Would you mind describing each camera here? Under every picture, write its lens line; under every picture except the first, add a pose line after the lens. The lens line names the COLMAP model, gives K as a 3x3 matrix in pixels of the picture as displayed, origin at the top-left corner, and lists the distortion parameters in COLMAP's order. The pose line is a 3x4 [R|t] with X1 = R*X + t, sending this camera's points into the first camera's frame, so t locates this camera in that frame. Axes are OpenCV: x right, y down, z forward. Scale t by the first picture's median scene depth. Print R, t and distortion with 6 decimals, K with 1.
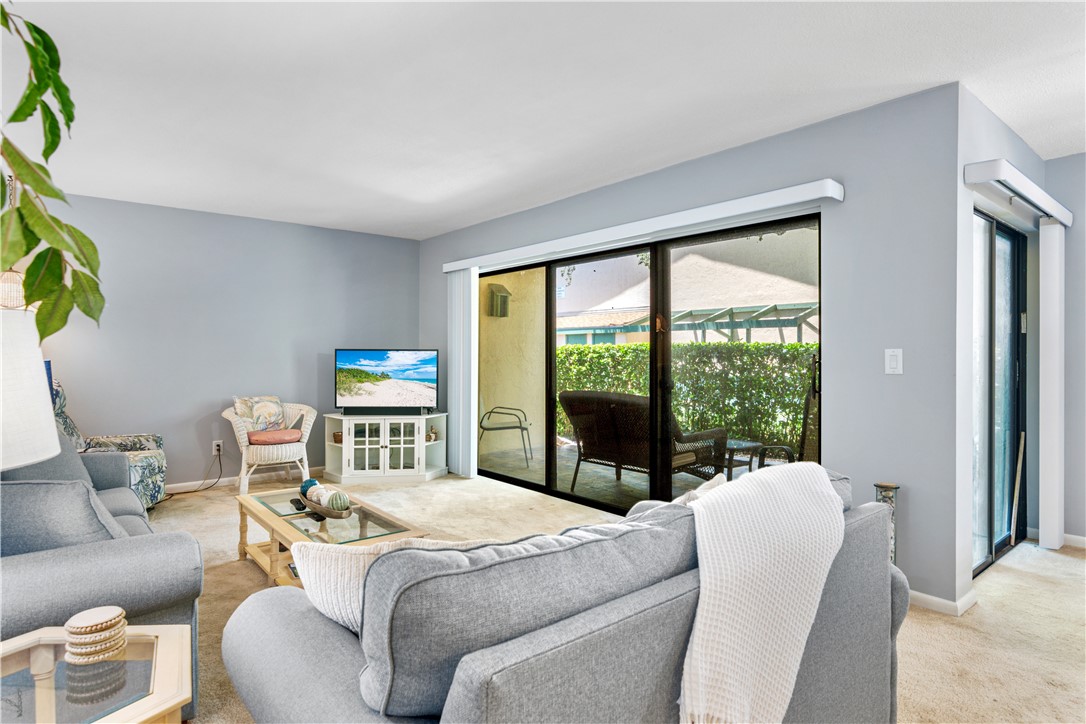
lens RADIAL K [[581.4, 0, 543.0], [0, 581.4, 362.0], [0, 0, 1]] dist [-0.001183, 0.000054]
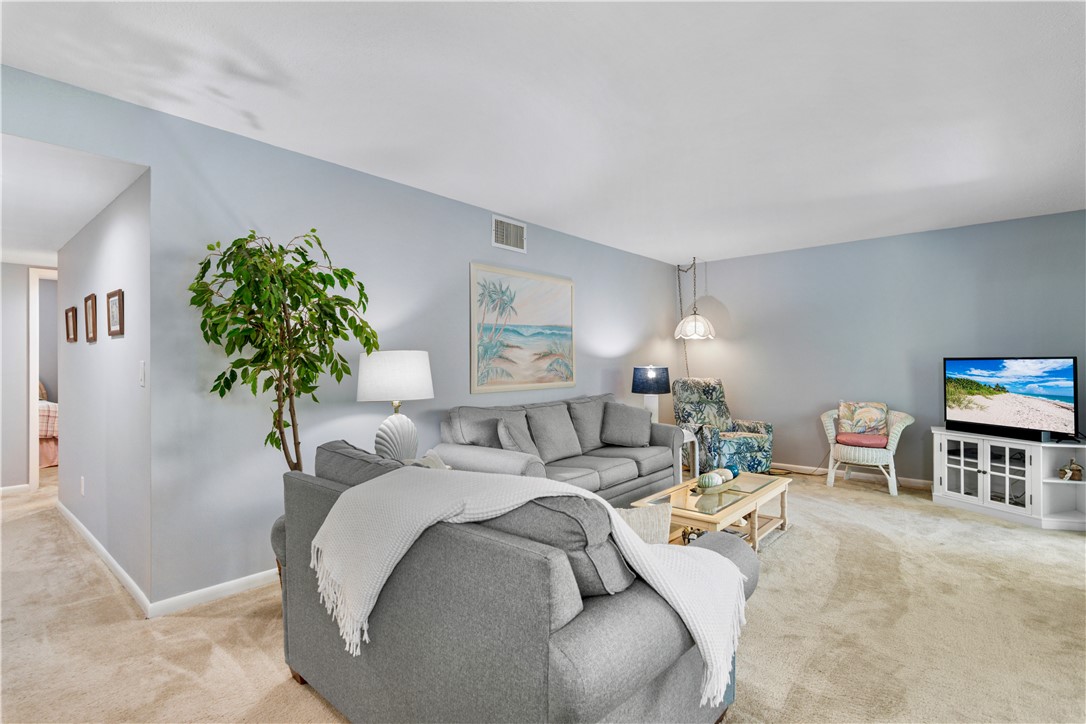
lens RADIAL K [[528.1, 0, 543.0], [0, 528.1, 362.0], [0, 0, 1]] dist [-0.000420, 0.000012]
pose [[0.170045, -0.001137, -0.985436, 0.379275], [-0.005098, 0.999985, -0.002034, -0.010310], [0.985423, 0.005369, 0.170036, 0.230761]]
